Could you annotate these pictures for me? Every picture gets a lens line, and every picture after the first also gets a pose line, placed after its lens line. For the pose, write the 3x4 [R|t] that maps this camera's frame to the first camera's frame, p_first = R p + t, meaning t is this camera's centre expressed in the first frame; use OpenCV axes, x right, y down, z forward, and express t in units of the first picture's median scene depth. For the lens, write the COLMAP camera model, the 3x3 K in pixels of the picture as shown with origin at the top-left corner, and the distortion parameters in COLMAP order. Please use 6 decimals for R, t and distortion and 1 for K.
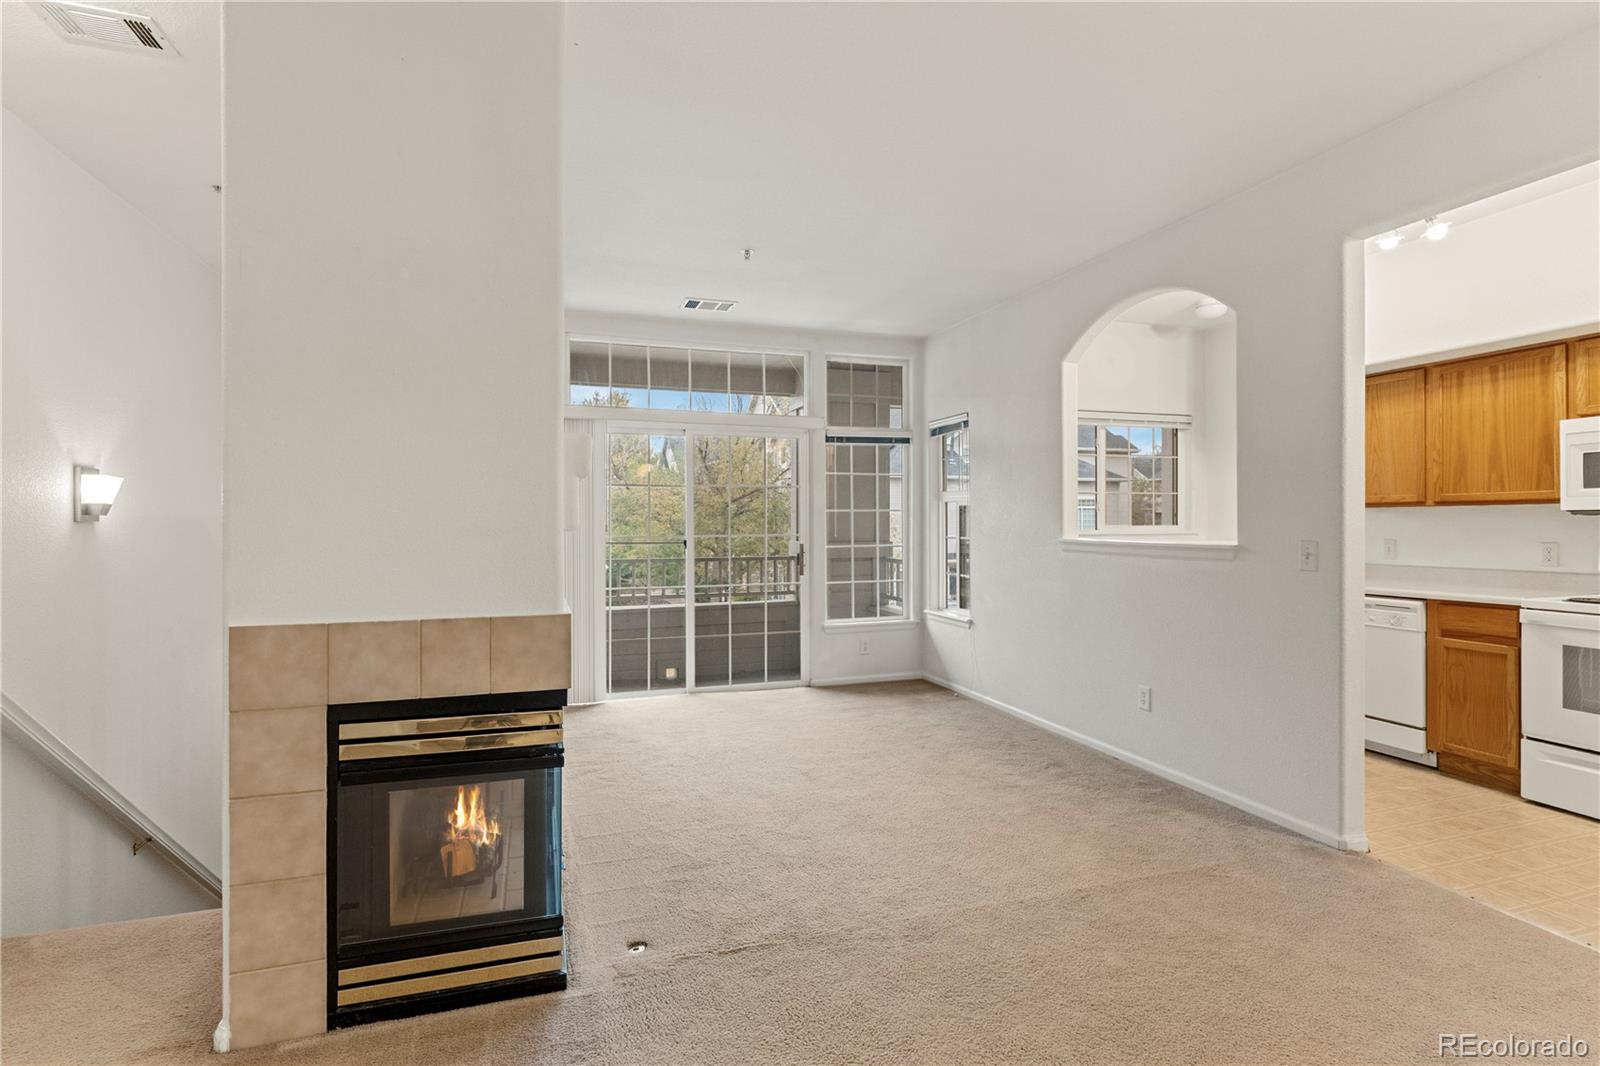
lens RADIAL K [[784.8, 0, 794.9], [0, 784.8, 516.2], [0, 0, 1]] dist [0.002609, -0.001455]
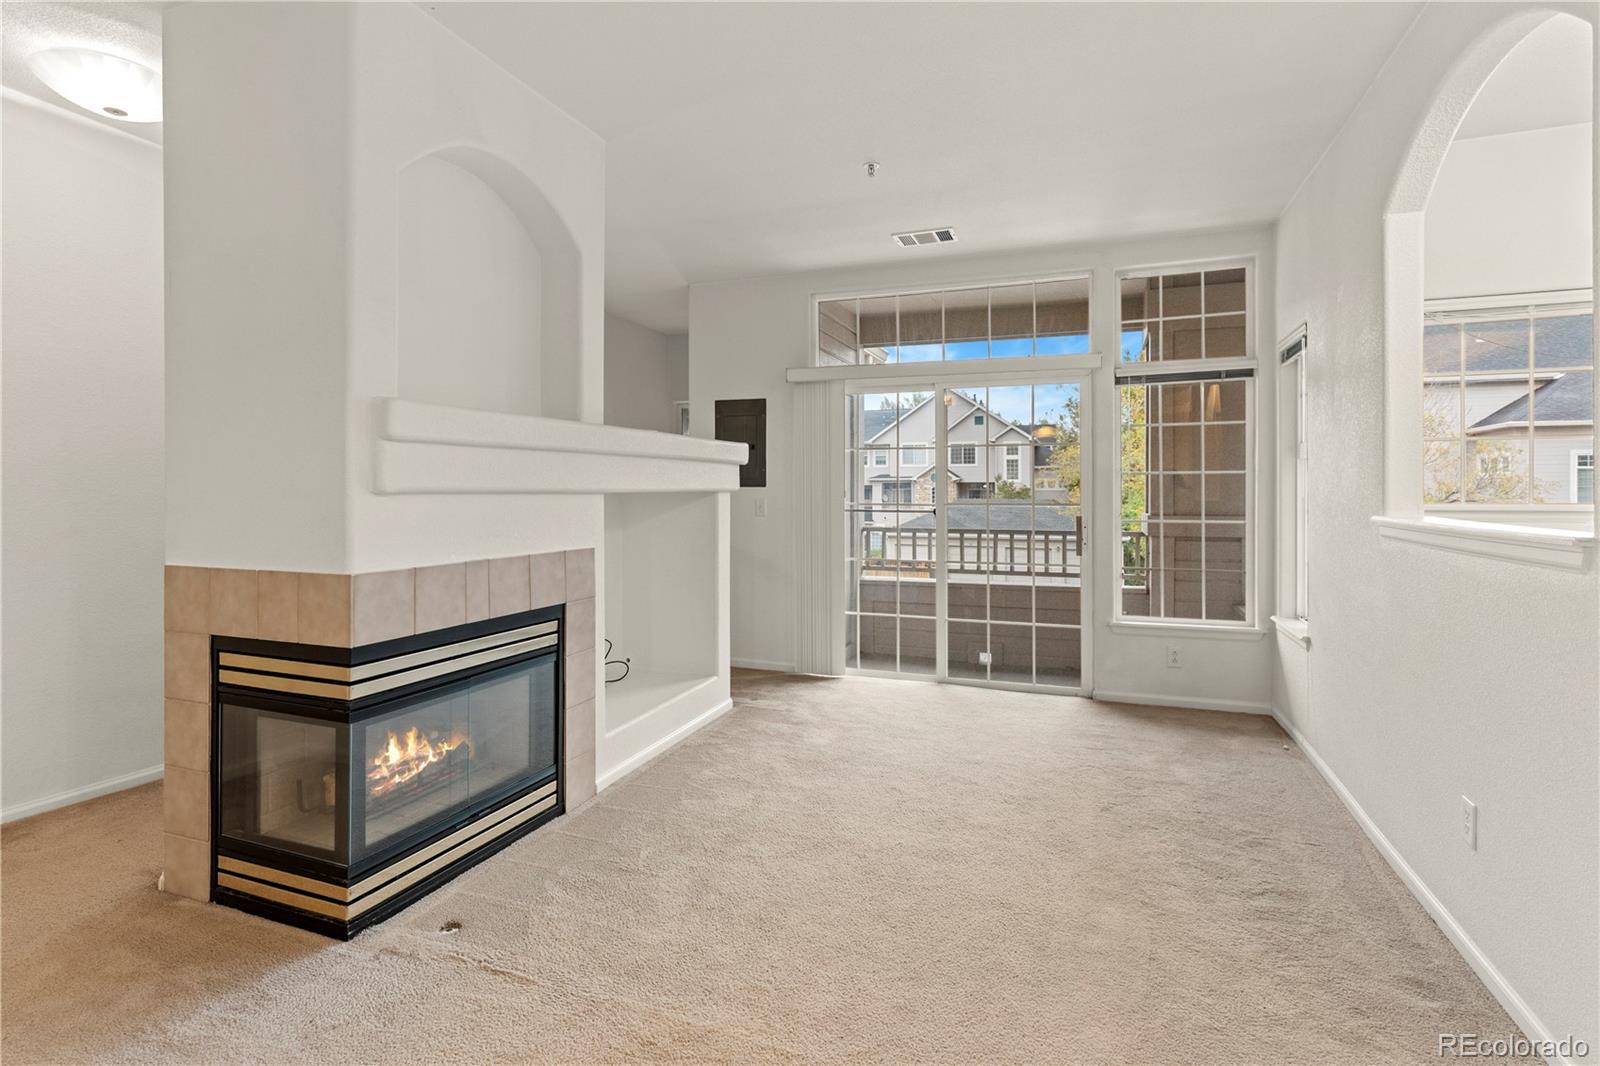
lens RADIAL K [[784.8, 0, 814.1], [0, 784.8, 488.5], [0, 0, 1]] dist [0.002609, -0.001455]
pose [[0.773996, 0.000070, -0.633190, 0.390925], [0.002648, 0.999991, 0.003347, 0.005434], [0.633185, -0.004267, 0.773989, 0.283343]]
